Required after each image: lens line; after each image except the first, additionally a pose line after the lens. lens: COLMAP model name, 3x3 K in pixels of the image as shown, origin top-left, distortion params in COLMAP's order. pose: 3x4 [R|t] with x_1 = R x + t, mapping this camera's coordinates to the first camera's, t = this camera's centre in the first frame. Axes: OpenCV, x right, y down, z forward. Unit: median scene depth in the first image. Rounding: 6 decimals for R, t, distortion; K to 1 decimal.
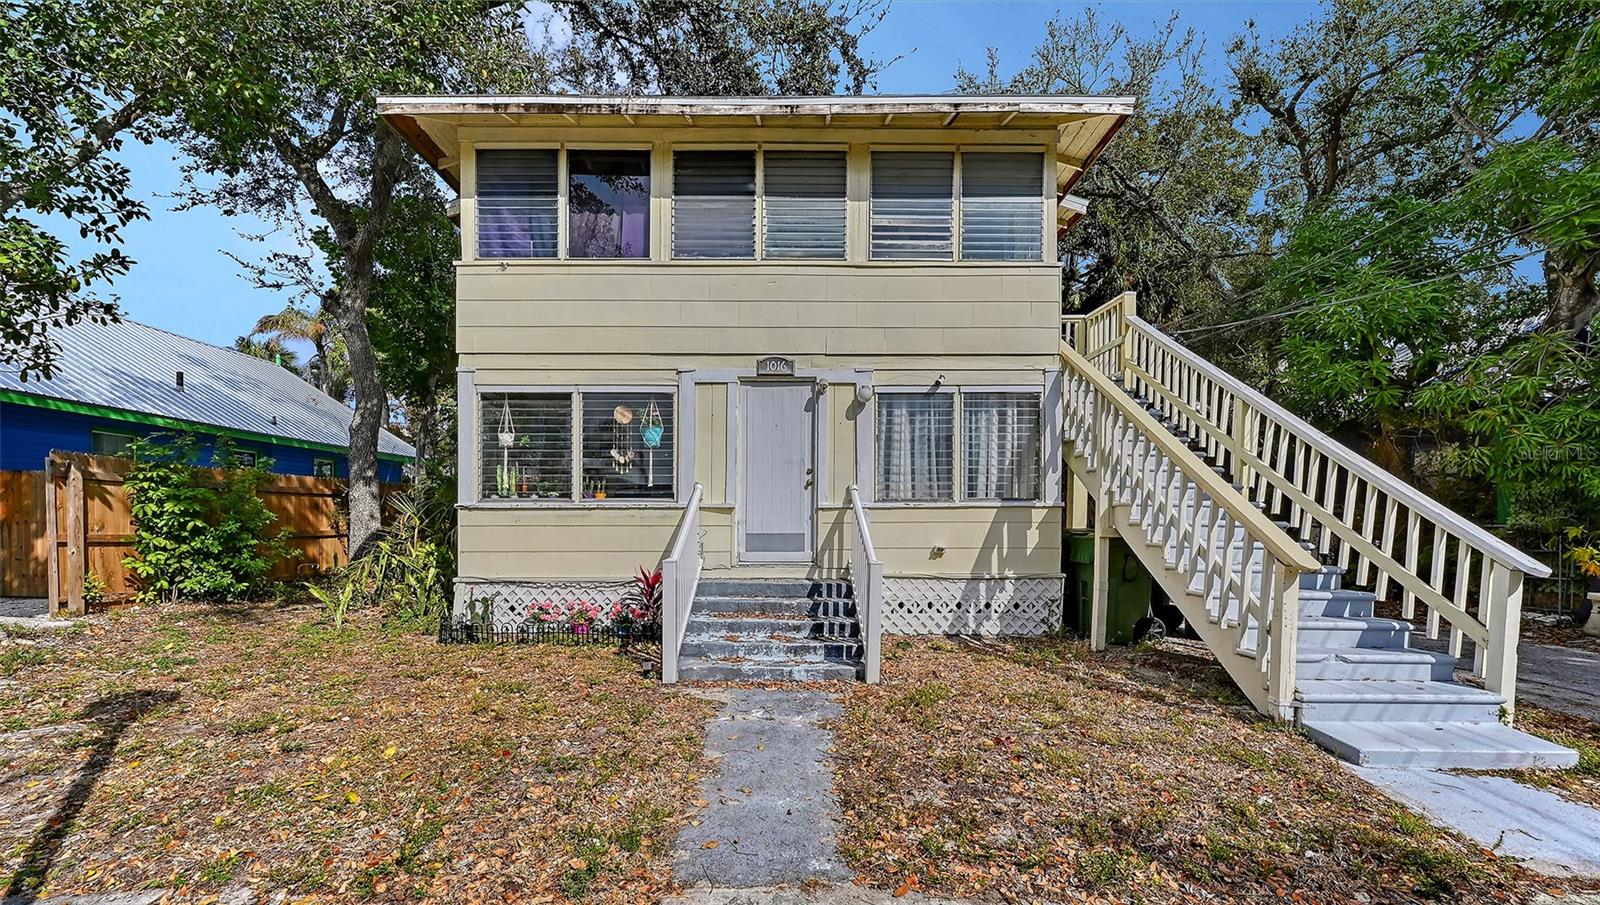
lens RADIAL K [[657.2, 0, 802.2], [0, 657.2, 548.0], [0, 0, 1]] dist [-0.006872, 0.000191]
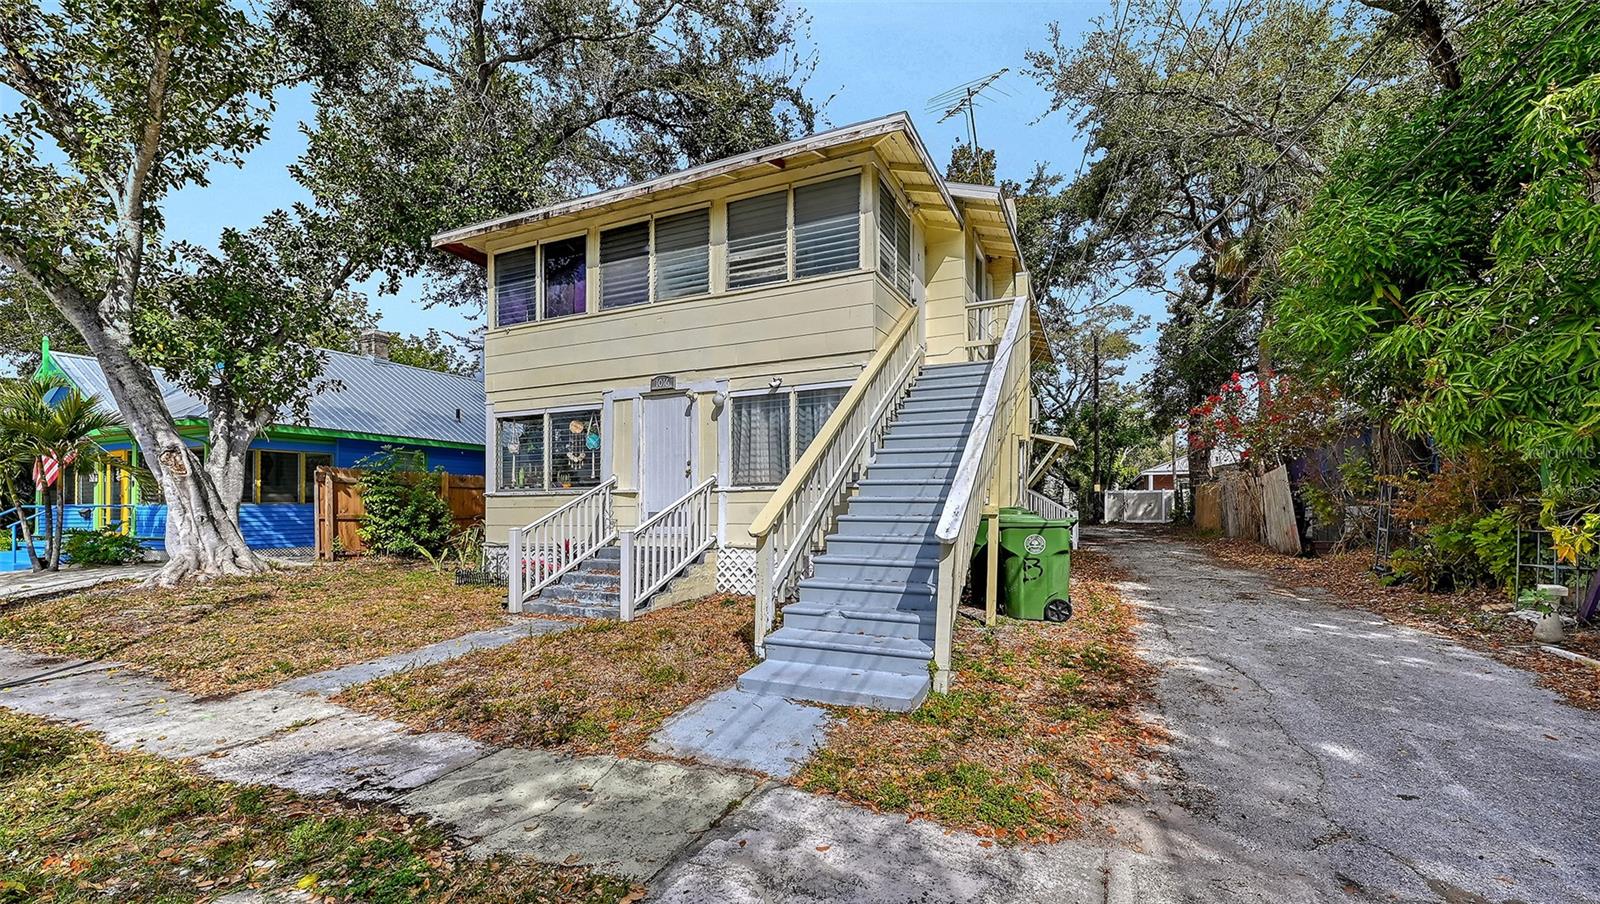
lens RADIAL K [[644.7, 0, 798.6], [0, 644.7, 523.4], [0, 0, 1]] dist [0.002244, 0.000054]
pose [[0.910496, 0.004788, -0.413491, 0.728442], [-0.013818, 0.999727, -0.018850, 0.019340], [0.413287, 0.022876, 0.910313, -0.036966]]
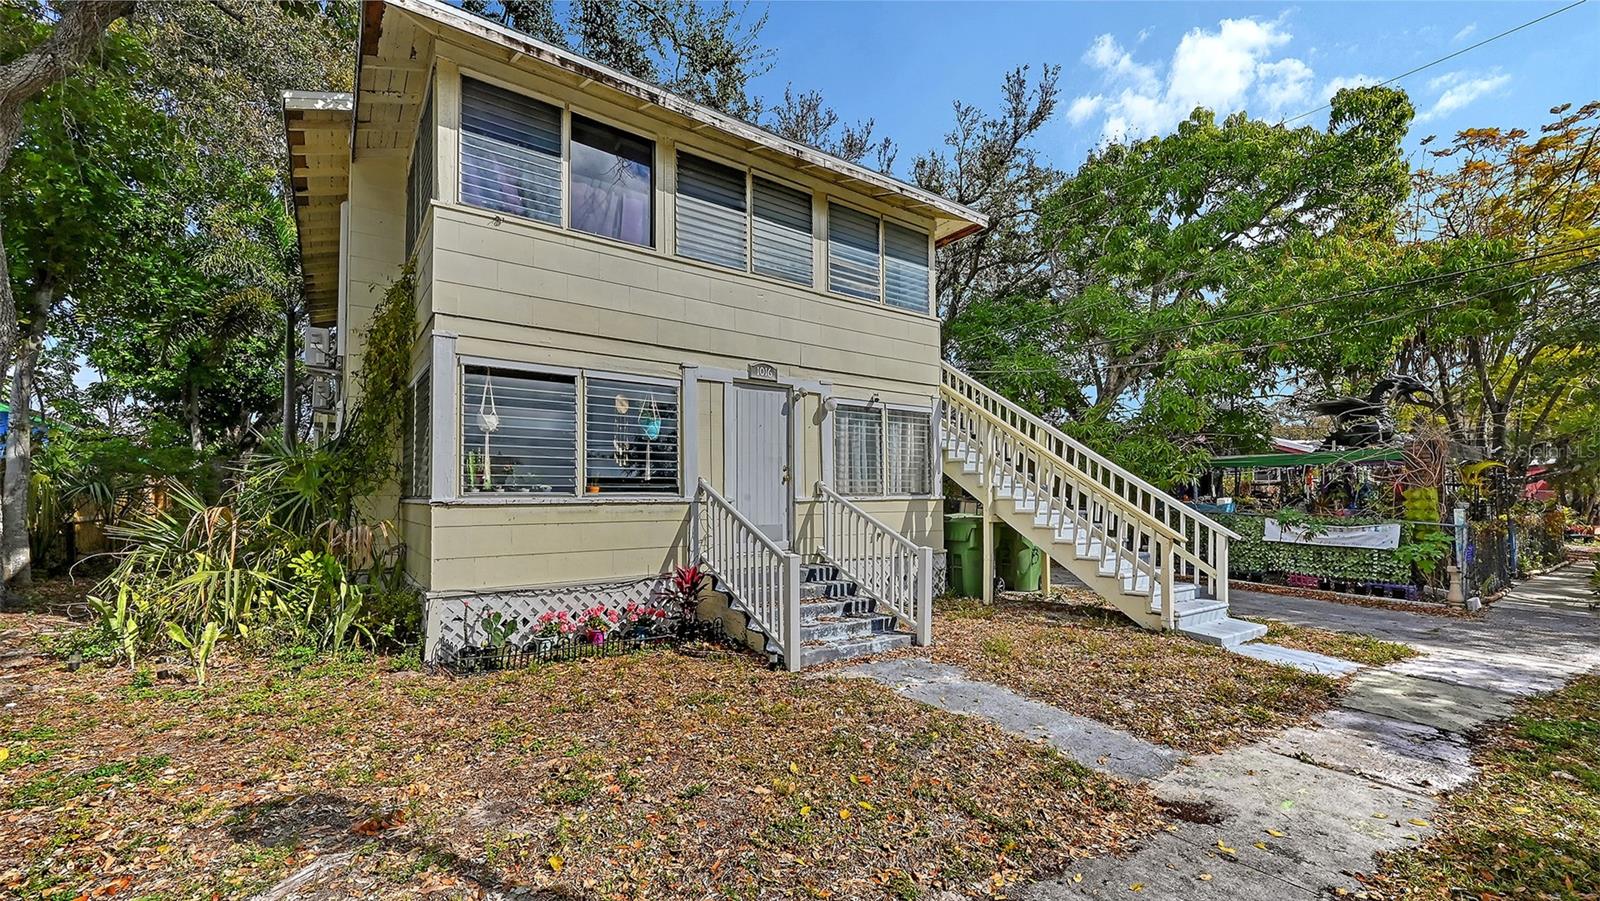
lens RADIAL K [[655.9, 0, 805.3], [0, 655.9, 495.1], [0, 0, 1]] dist [0.007179, 0.000127]
pose [[0.809382, -0.000668, 0.587282, -0.623294], [0.027523, 0.998944, -0.036795, -0.030634], [-0.586637, 0.045945, 0.808546, 0.088480]]
